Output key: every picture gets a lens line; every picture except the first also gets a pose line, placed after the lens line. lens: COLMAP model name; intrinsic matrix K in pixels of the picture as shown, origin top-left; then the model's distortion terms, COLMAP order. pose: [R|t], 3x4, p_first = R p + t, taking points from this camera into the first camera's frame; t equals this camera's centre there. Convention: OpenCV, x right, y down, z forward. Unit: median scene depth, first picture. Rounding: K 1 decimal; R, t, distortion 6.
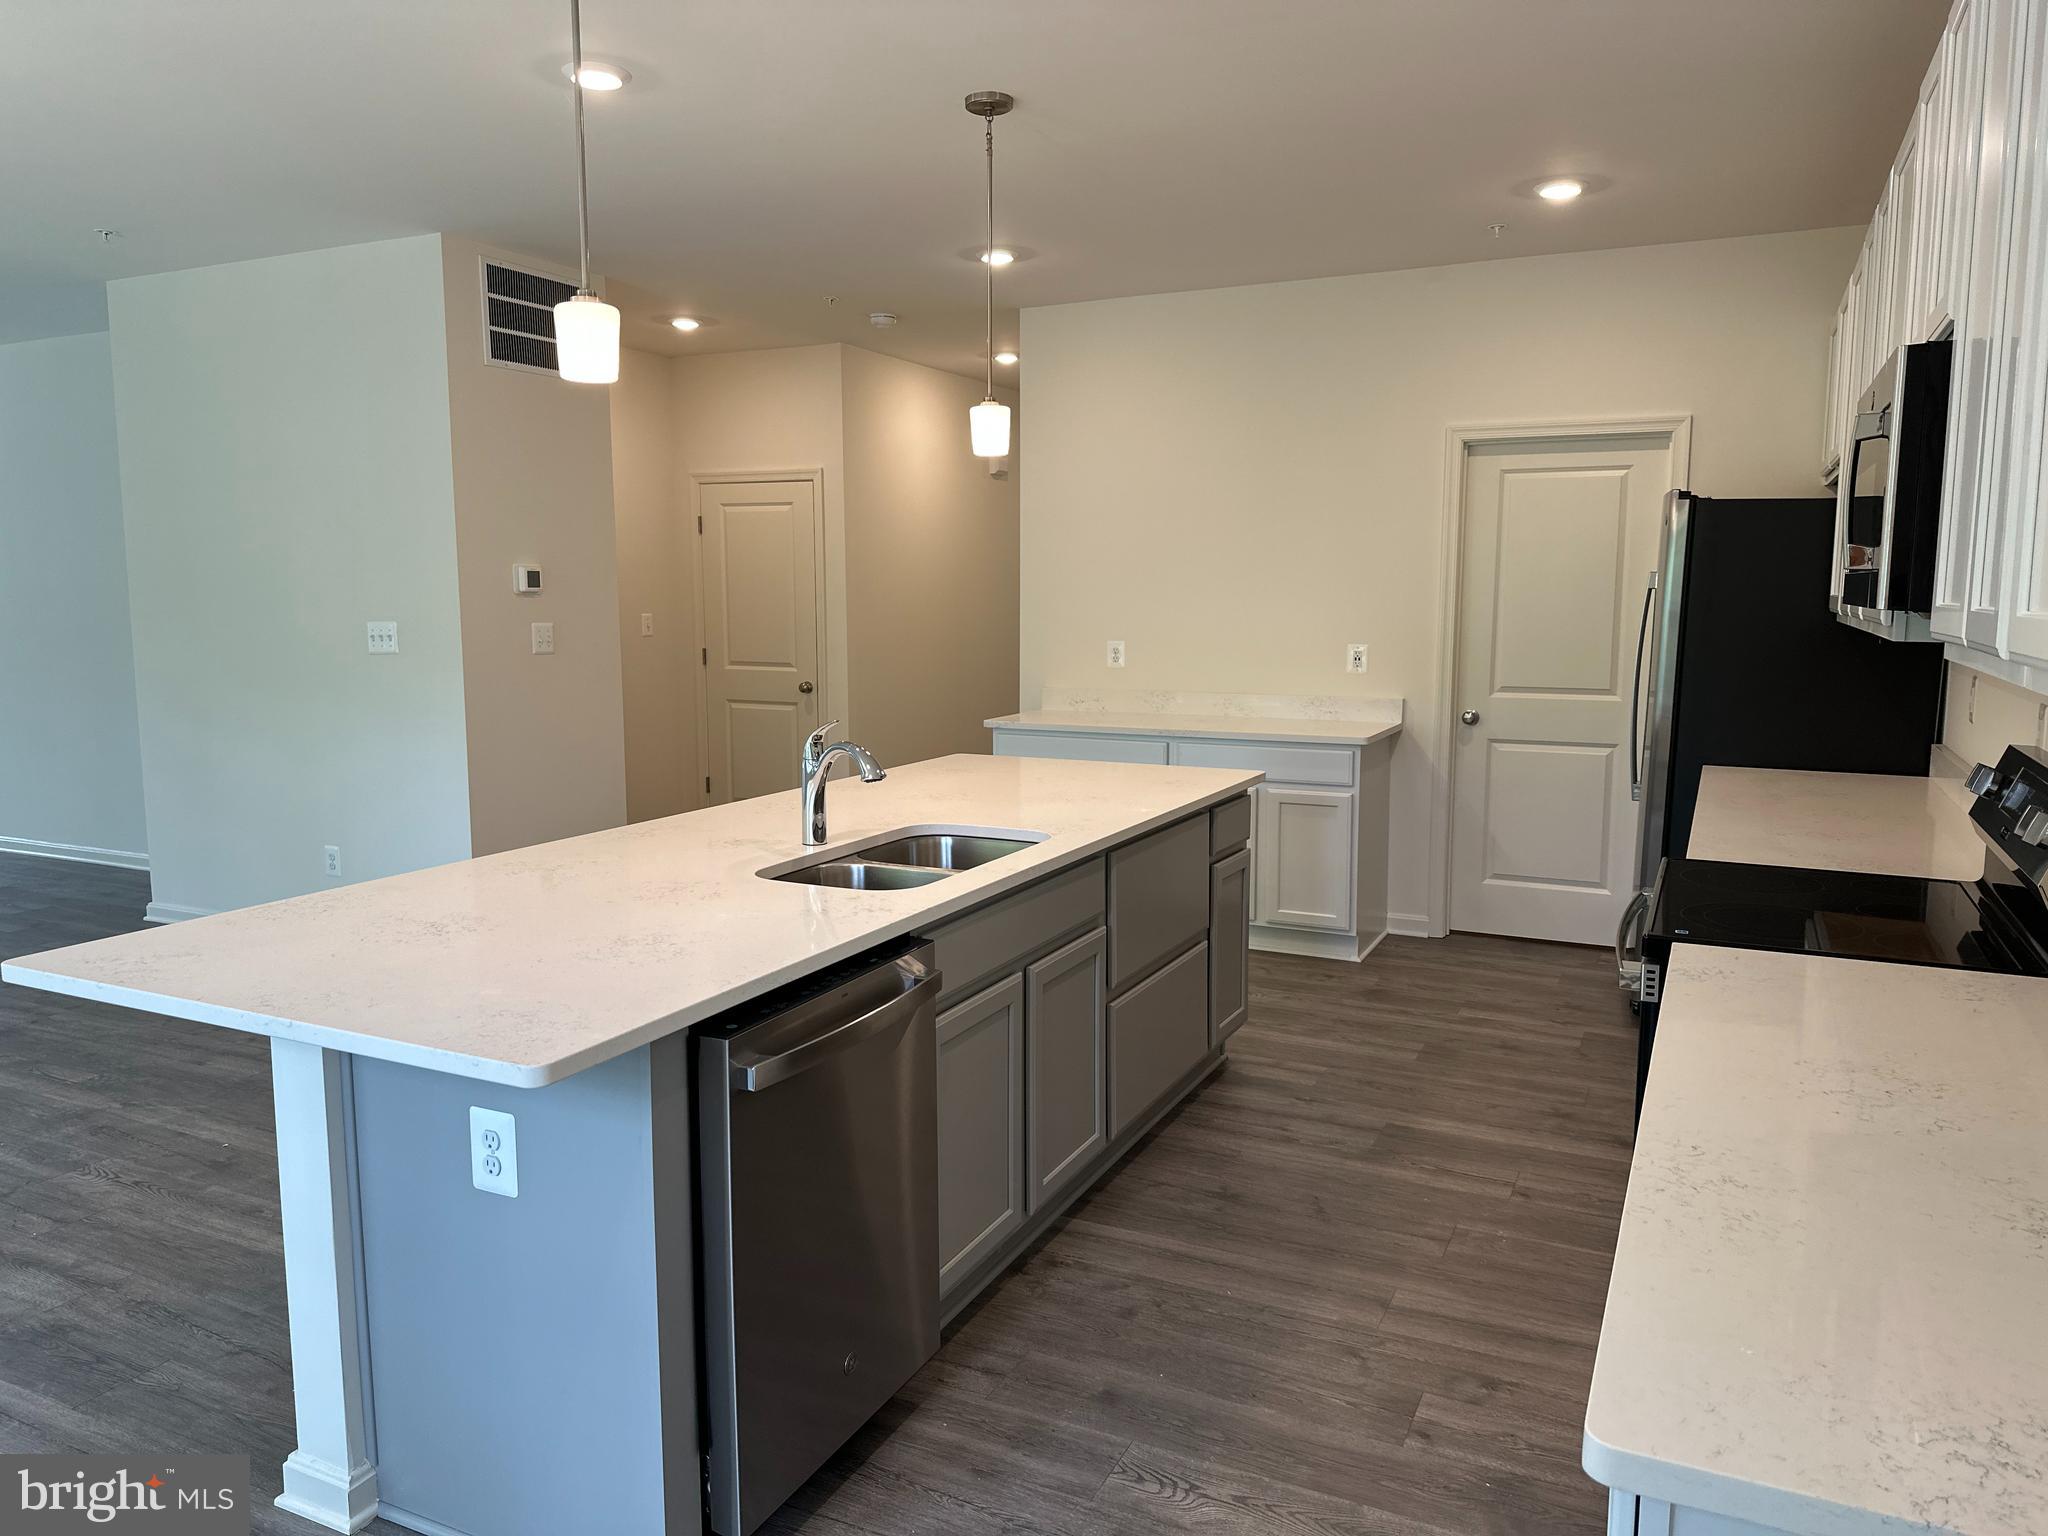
lens RADIAL K [[1427.7, 0, 1011.6], [0, 1427.7, 763.6], [0, 0, 1]] dist [0.168511, -0.308254]
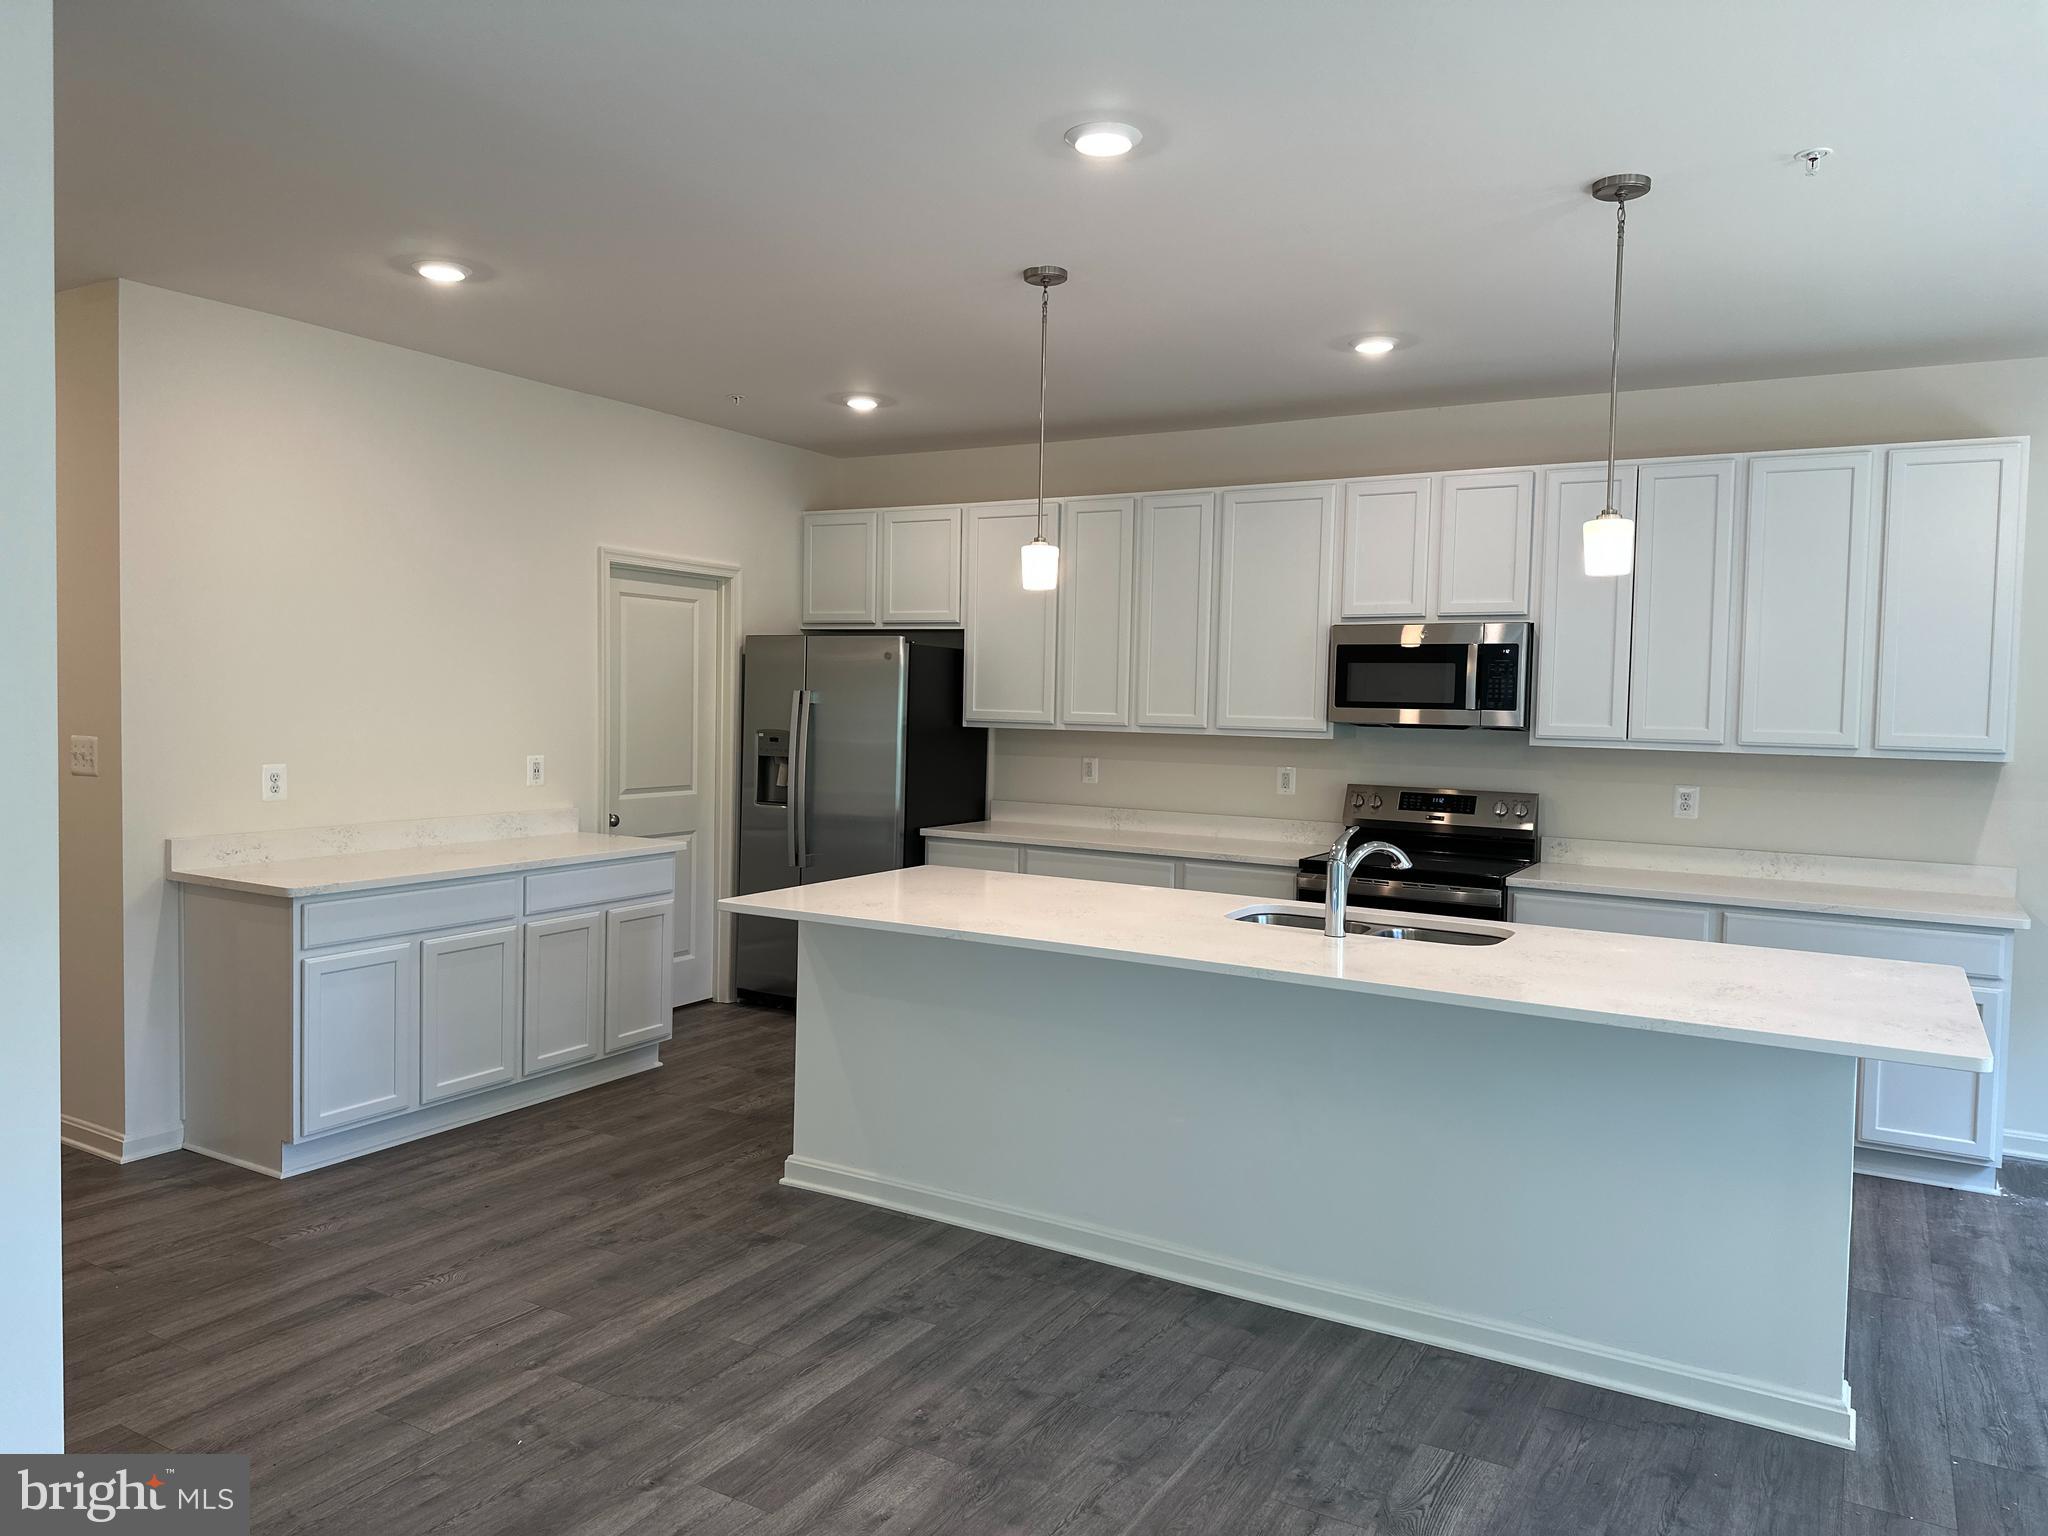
lens RADIAL K [[1449.6, 0, 1024.0], [0, 1449.6, 768.0], [0, 0, 1]] dist [0.088914, -0.093282]
pose [[0.065633, -0.051277, 0.996525, -0.909820], [0.101080, 0.993883, 0.044483, -0.108416], [-0.992711, 0.097809, 0.070414, 0.775998]]
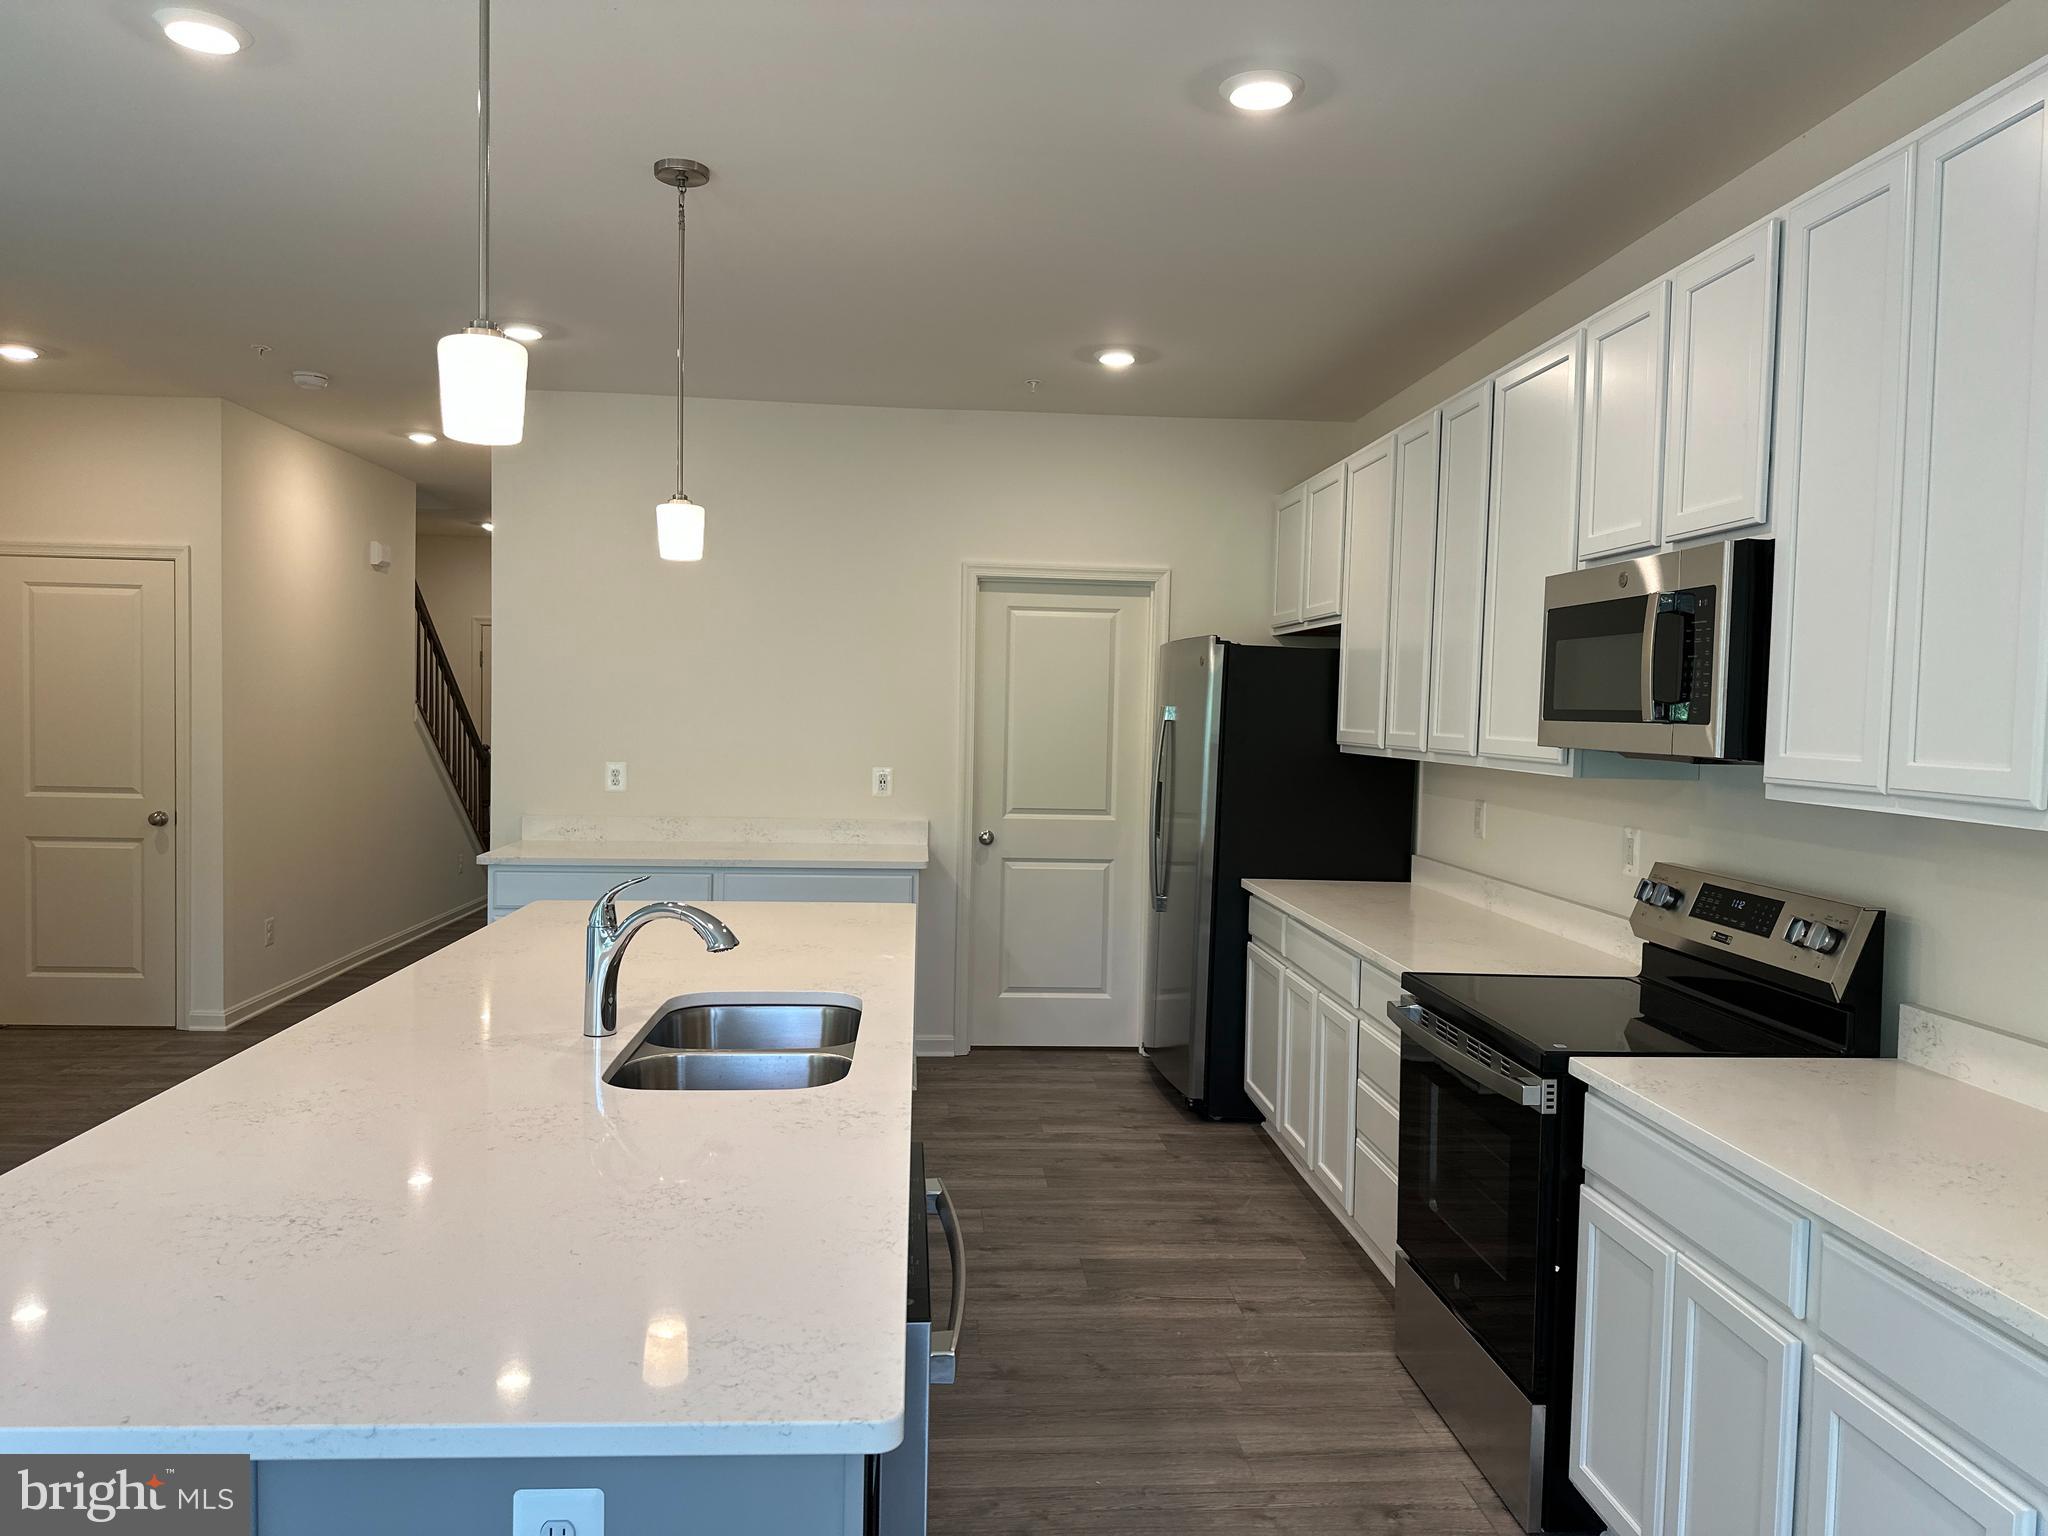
lens RADIAL K [[1427.7, 0, 1011.6], [0, 1427.7, 763.6], [0, 0, 1]] dist [0.168511, -0.308254]
pose [[0.864094, -0.000192, 0.503331, -0.233331], [0.038566, 0.997086, -0.065826, -0.020848], [-0.501851, 0.076291, 0.861583, 0.124830]]
